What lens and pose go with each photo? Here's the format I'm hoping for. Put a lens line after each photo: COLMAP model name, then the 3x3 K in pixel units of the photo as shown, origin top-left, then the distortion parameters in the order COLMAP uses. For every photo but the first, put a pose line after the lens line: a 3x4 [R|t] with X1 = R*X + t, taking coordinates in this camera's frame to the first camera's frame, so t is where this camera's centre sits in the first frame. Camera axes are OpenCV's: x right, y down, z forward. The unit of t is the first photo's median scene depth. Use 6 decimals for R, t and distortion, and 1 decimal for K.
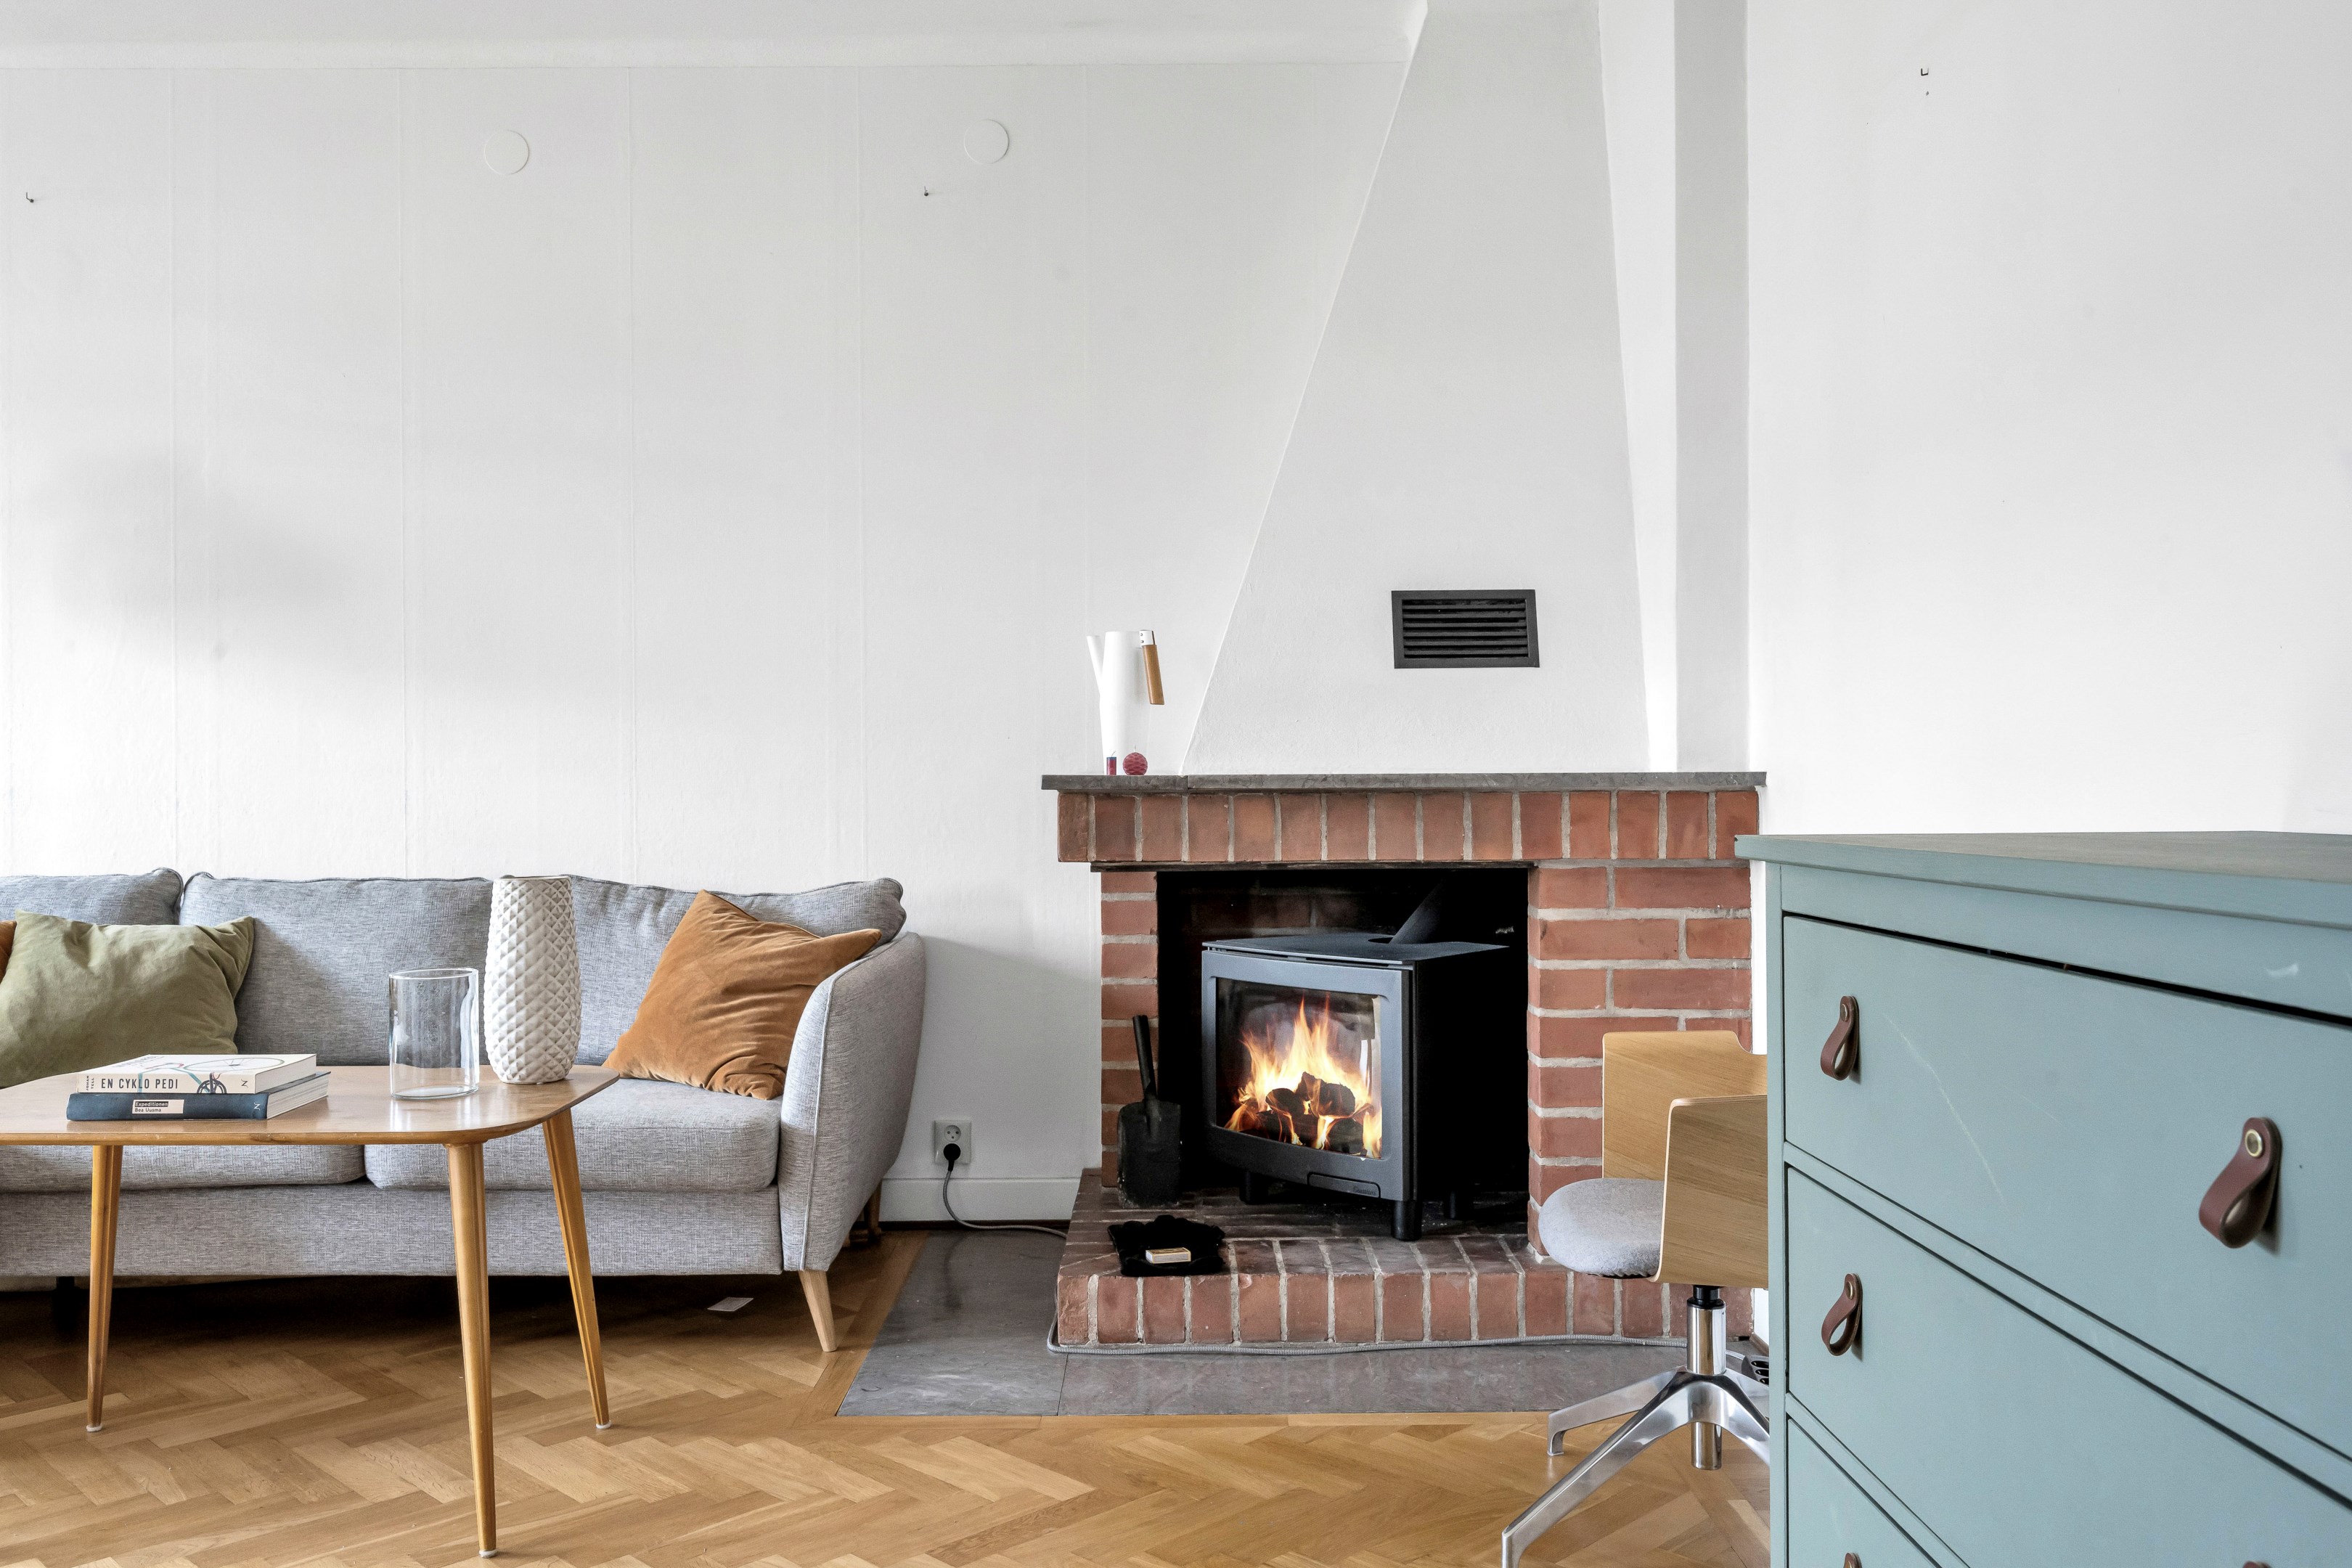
lens RADIAL K [[1860.4, 0, 1171.7], [0, 1860.4, 774.7], [0, 0, 1]] dist [-0.007952, -0.002627]
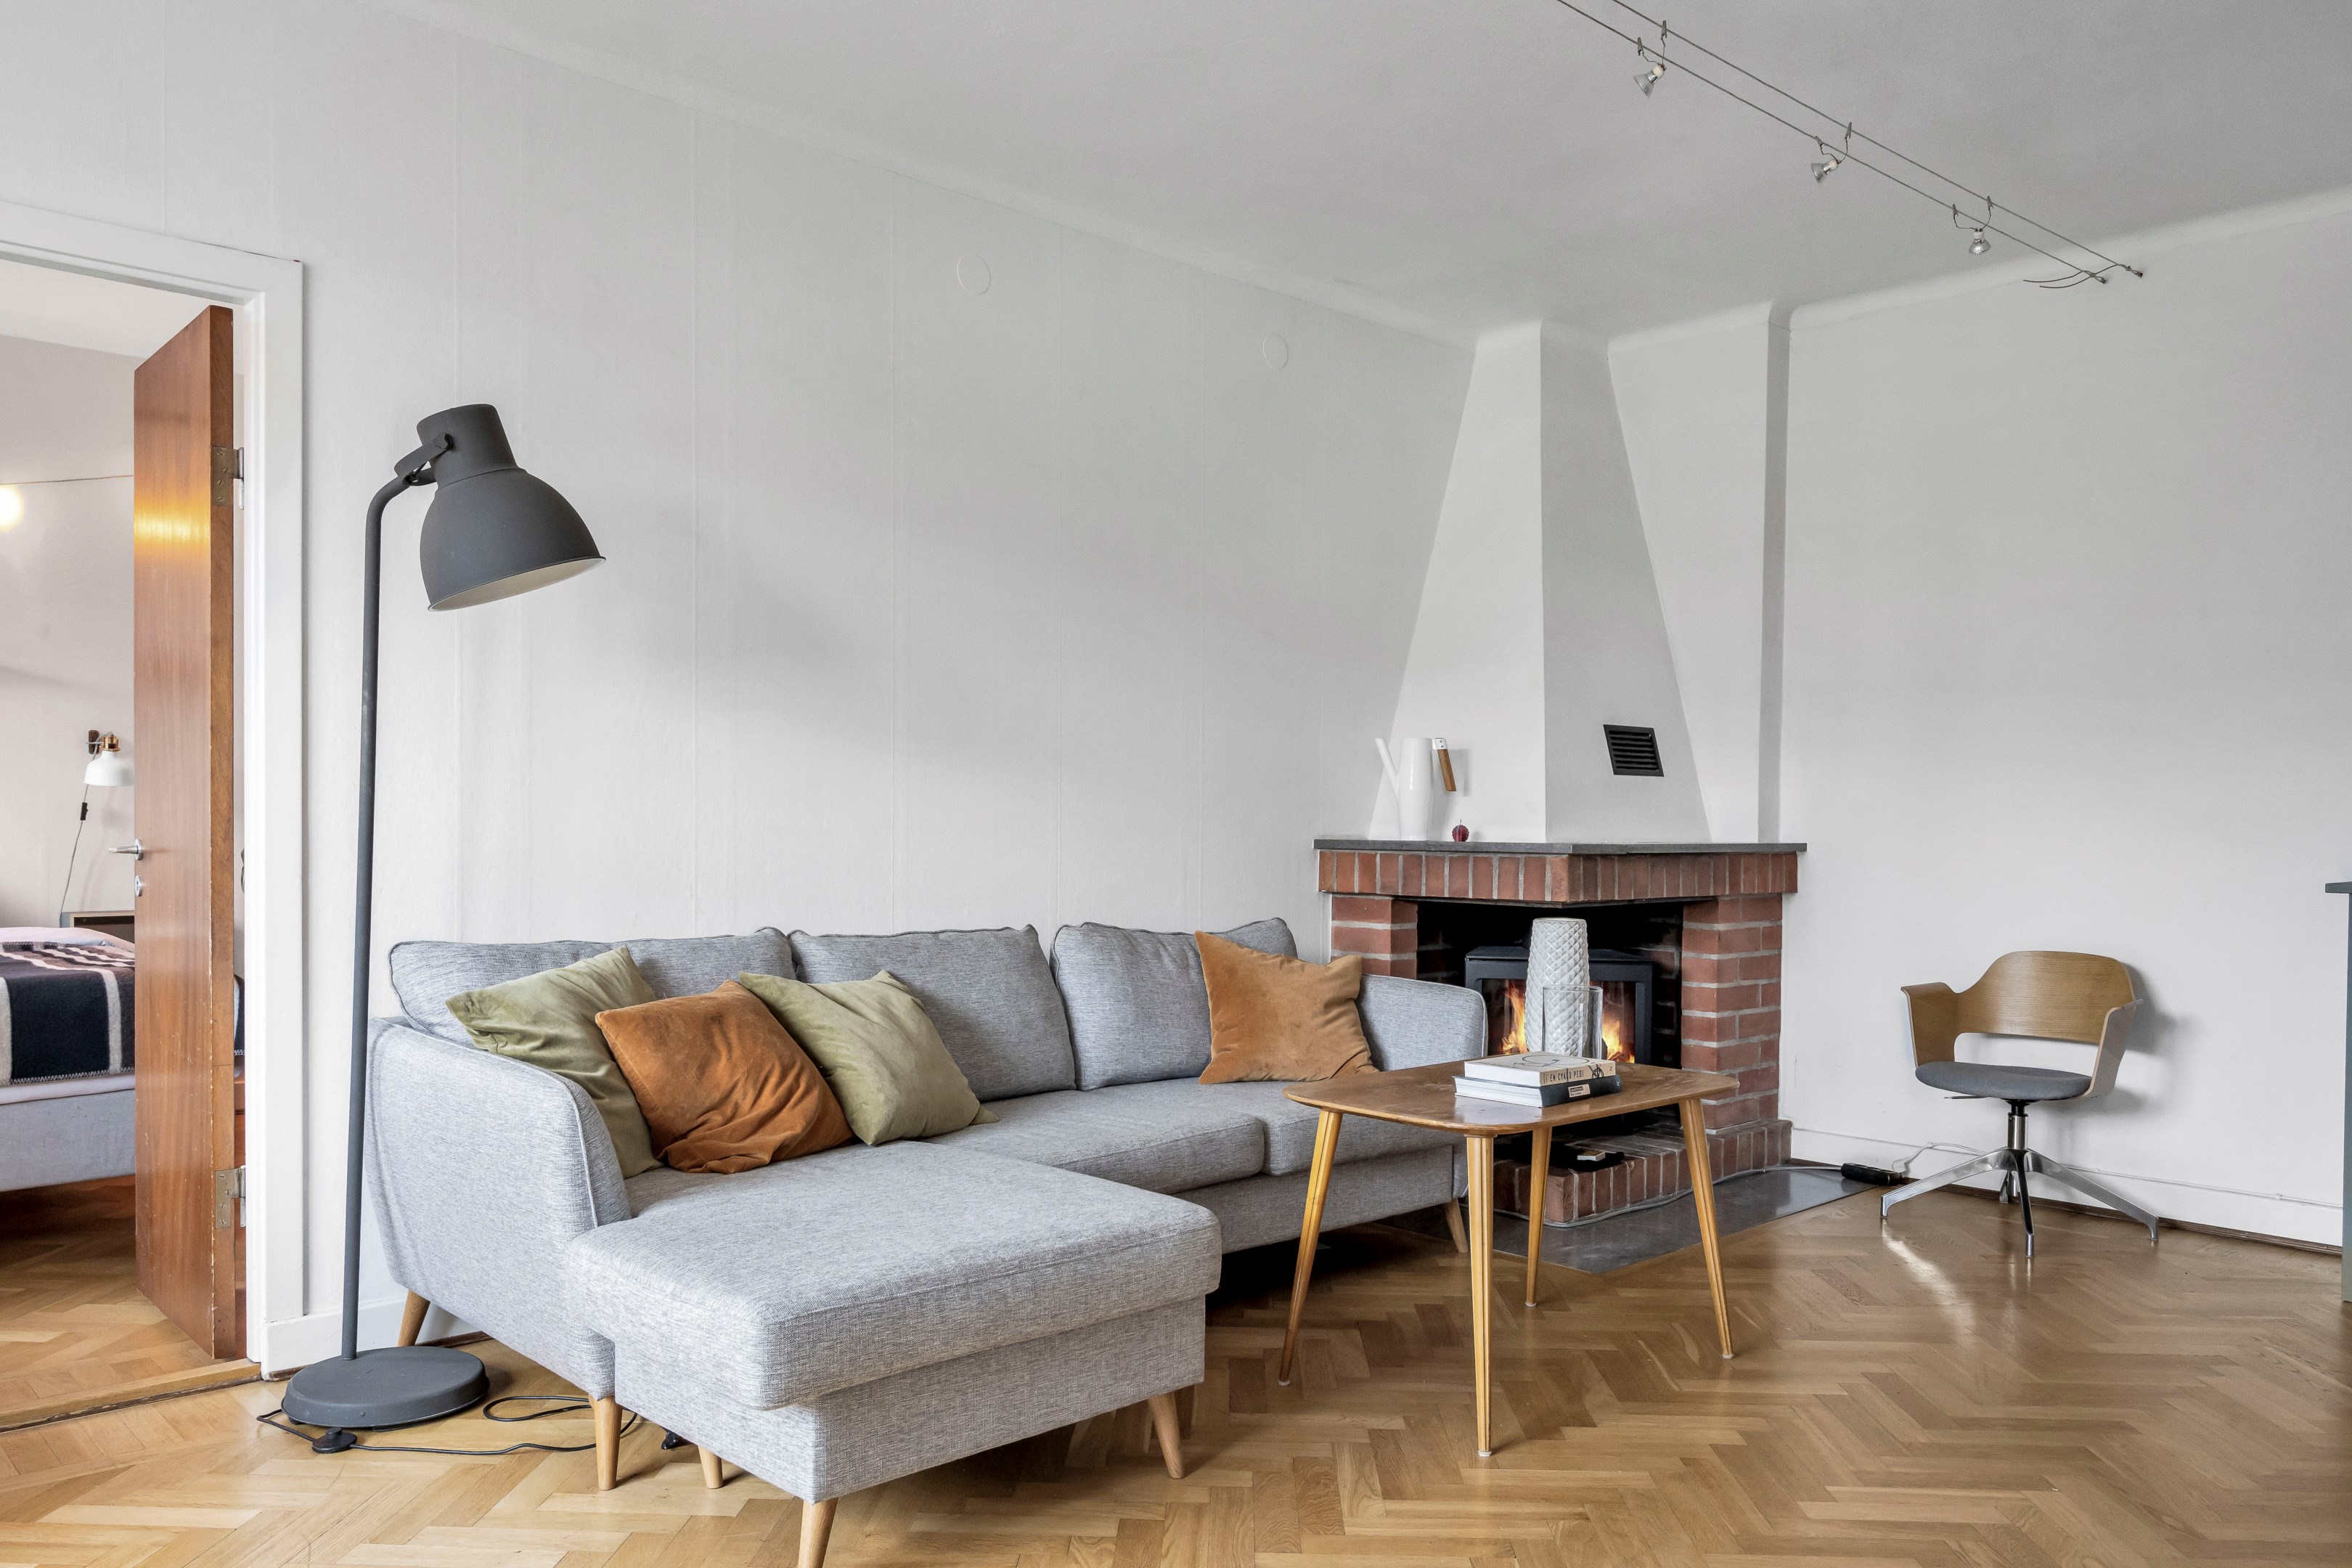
lens RADIAL K [[1705.2, 0, 1198.1], [0, 1705.2, 831.8], [0, 0, 1]] dist [0.000475, 0.001502]
pose [[0.724616, 0.008439, 0.689102, -1.131731], [-0.016418, 0.999853, 0.005020, -0.010891], [-0.688958, -0.014952, 0.724647, 0.191935]]
